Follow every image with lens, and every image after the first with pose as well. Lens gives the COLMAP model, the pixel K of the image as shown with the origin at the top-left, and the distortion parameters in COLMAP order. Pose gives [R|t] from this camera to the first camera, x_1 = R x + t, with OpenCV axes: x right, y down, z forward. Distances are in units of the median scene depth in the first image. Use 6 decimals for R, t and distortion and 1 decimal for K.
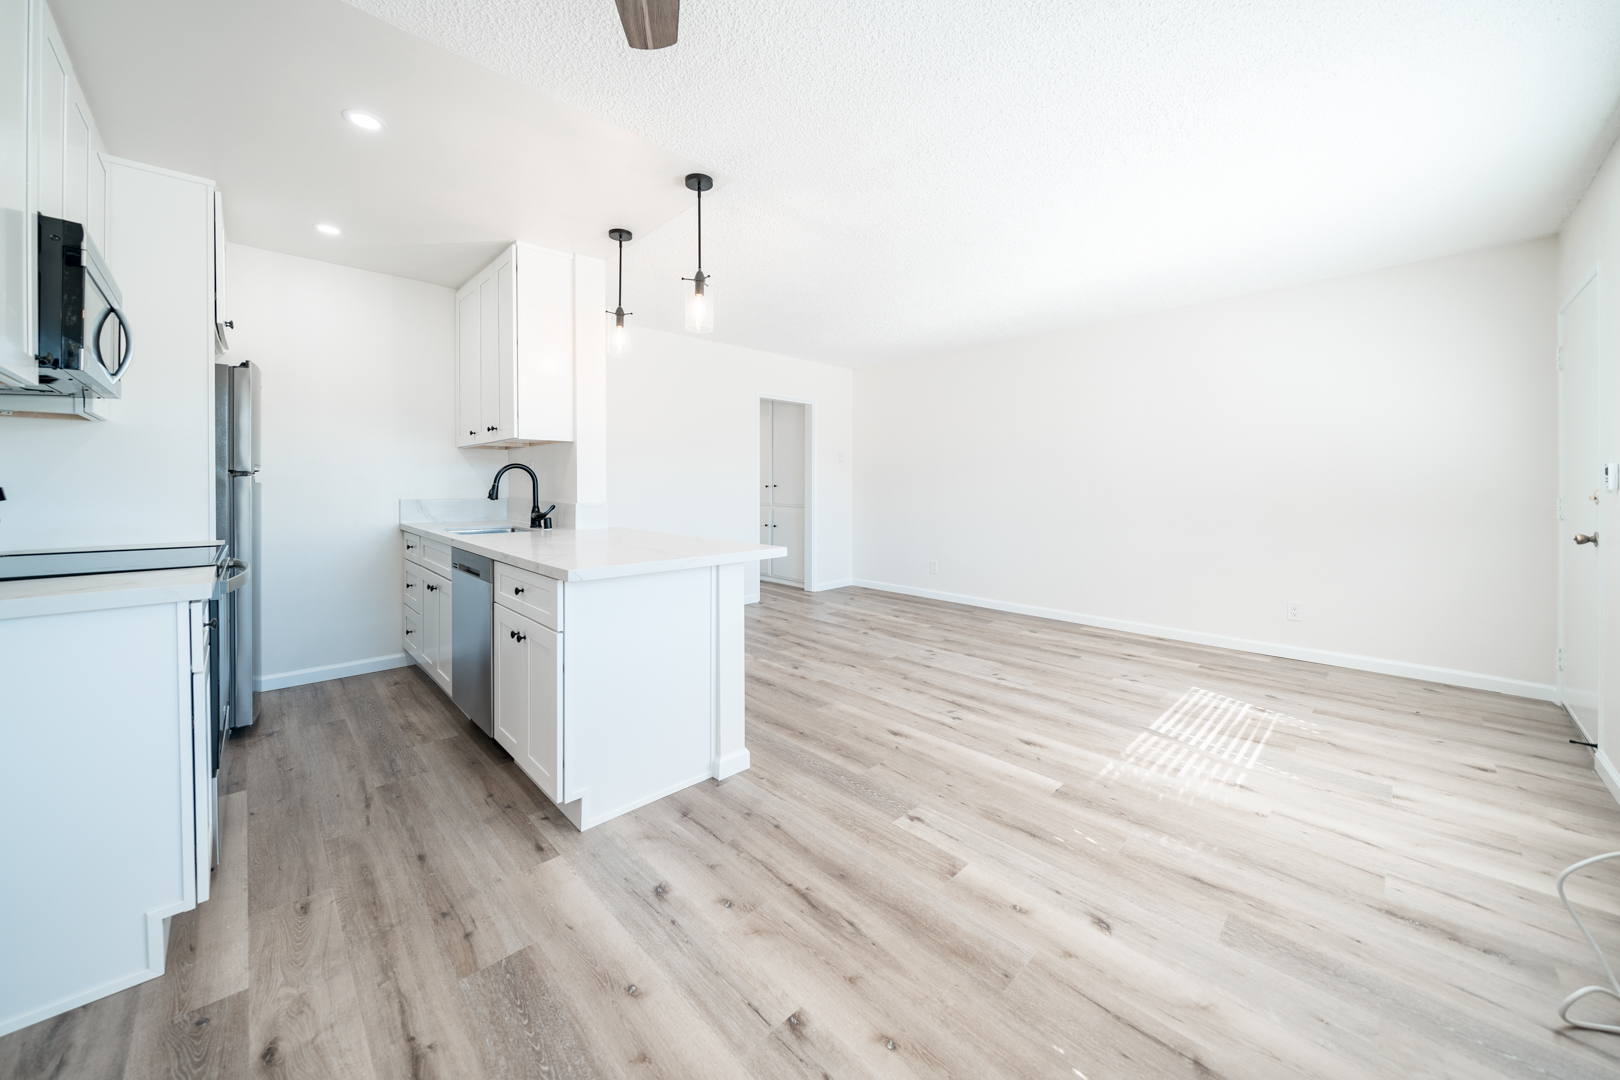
lens RADIAL K [[584.3, 0, 801.2], [0, 584.3, 474.7], [0, 0, 1]] dist [-0.004738, -0.000289]
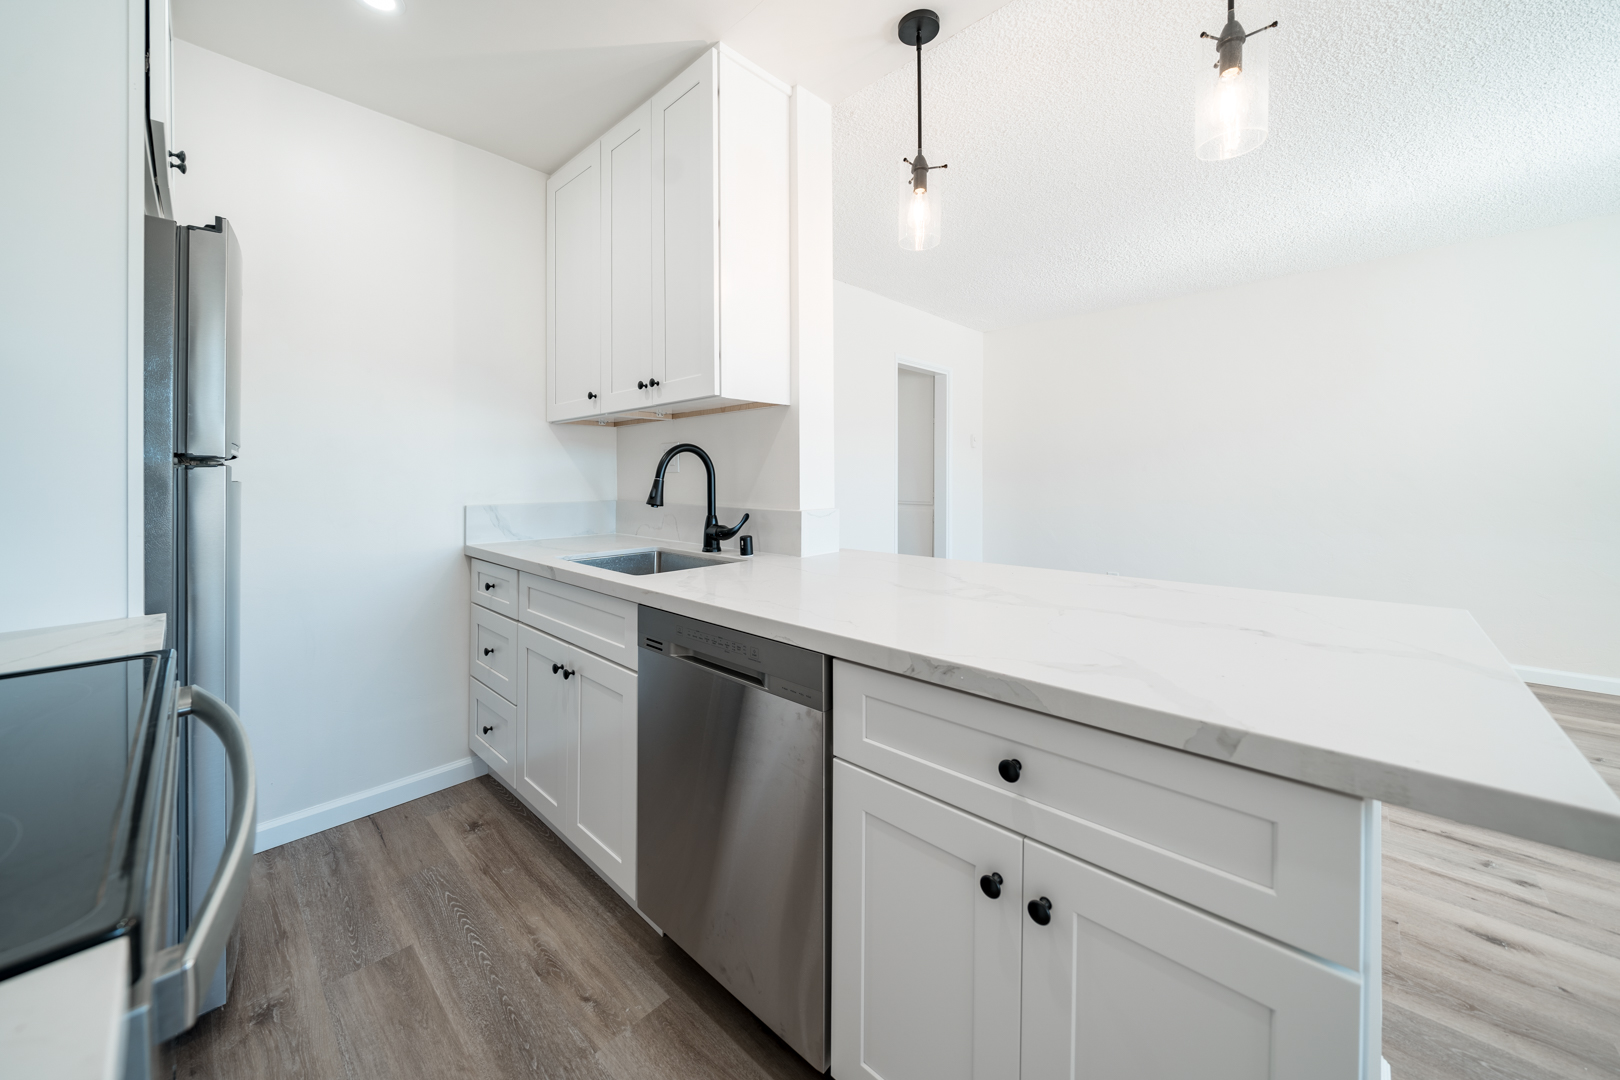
lens RADIAL K [[584.3, 0, 795.6], [0, 584.3, 458.9], [0, 0, 1]] dist [-0.004738, -0.000289]
pose [[0.998889, -0.008982, 0.046259, -0.503460], [0.009702, 0.999835, -0.015357, 0.007712], [-0.046113, 0.015789, 0.998811, 0.506683]]
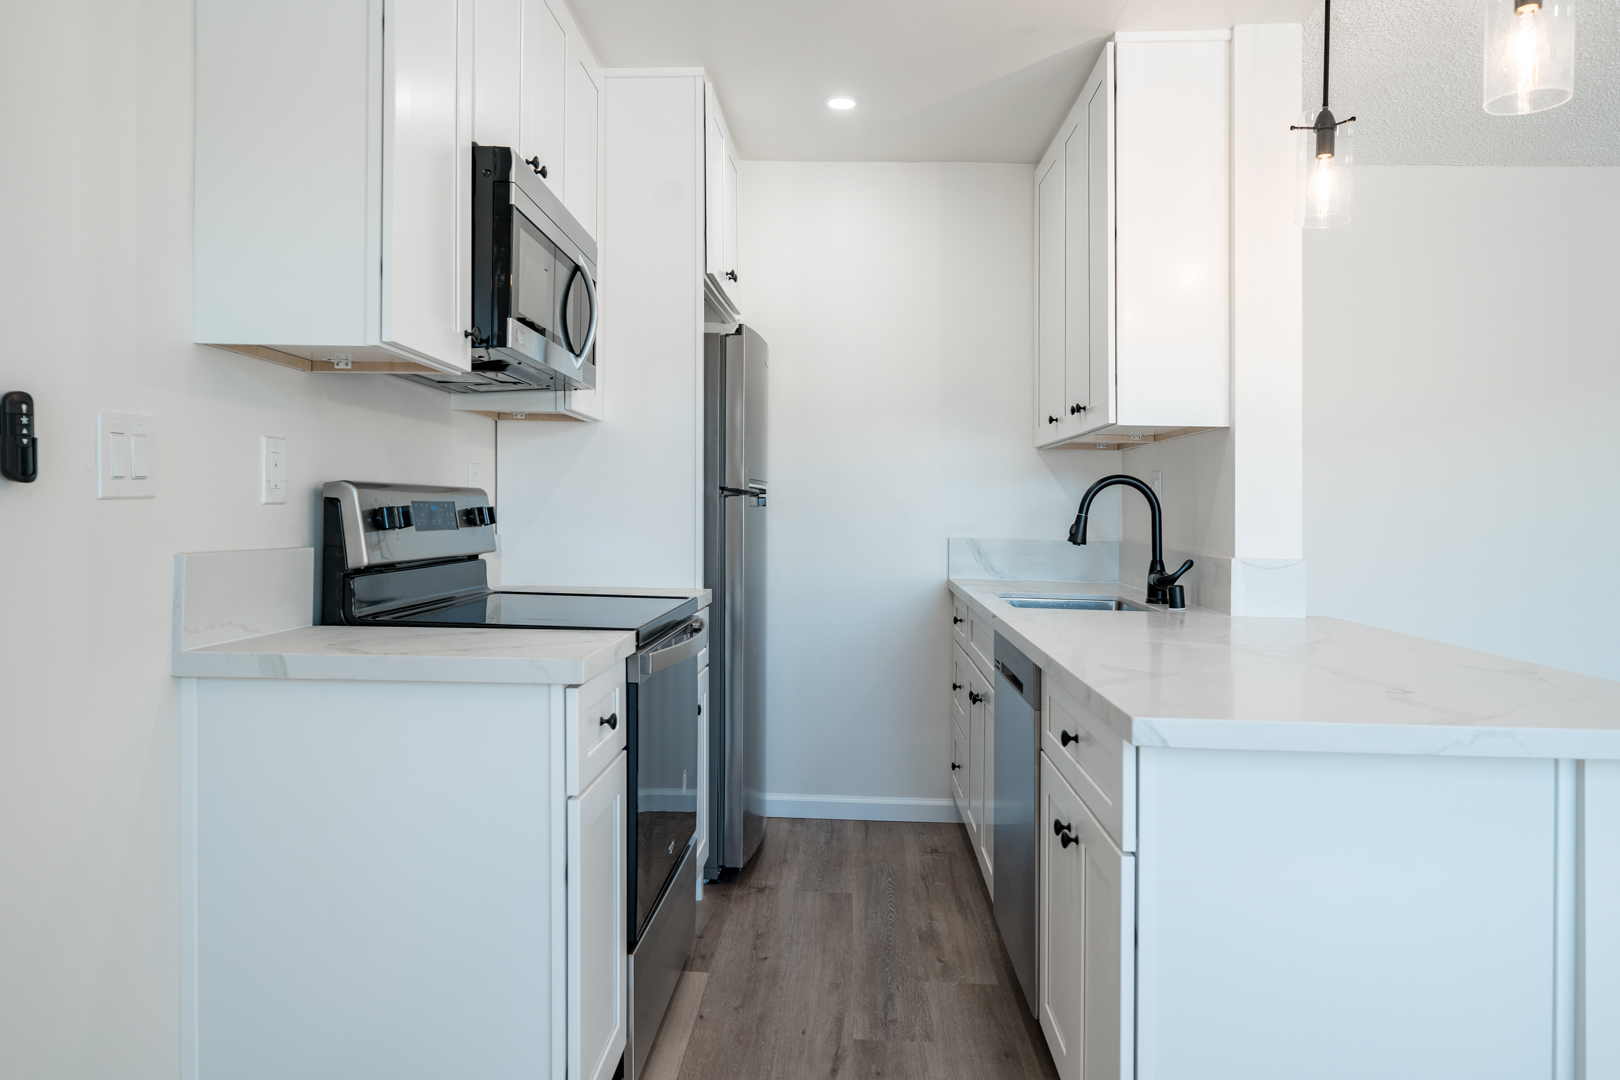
lens RADIAL K [[1079.6, 0, 807.0], [0, 1079.6, 492.7], [0, 0, 1]] dist [0.001258, 0.010717]
pose [[0.693819, 0.002428, -0.720145, 0.000871], [-0.008658, 0.999950, -0.004971, 0.004061], [0.720097, 0.009684, 0.693806, 0.185628]]
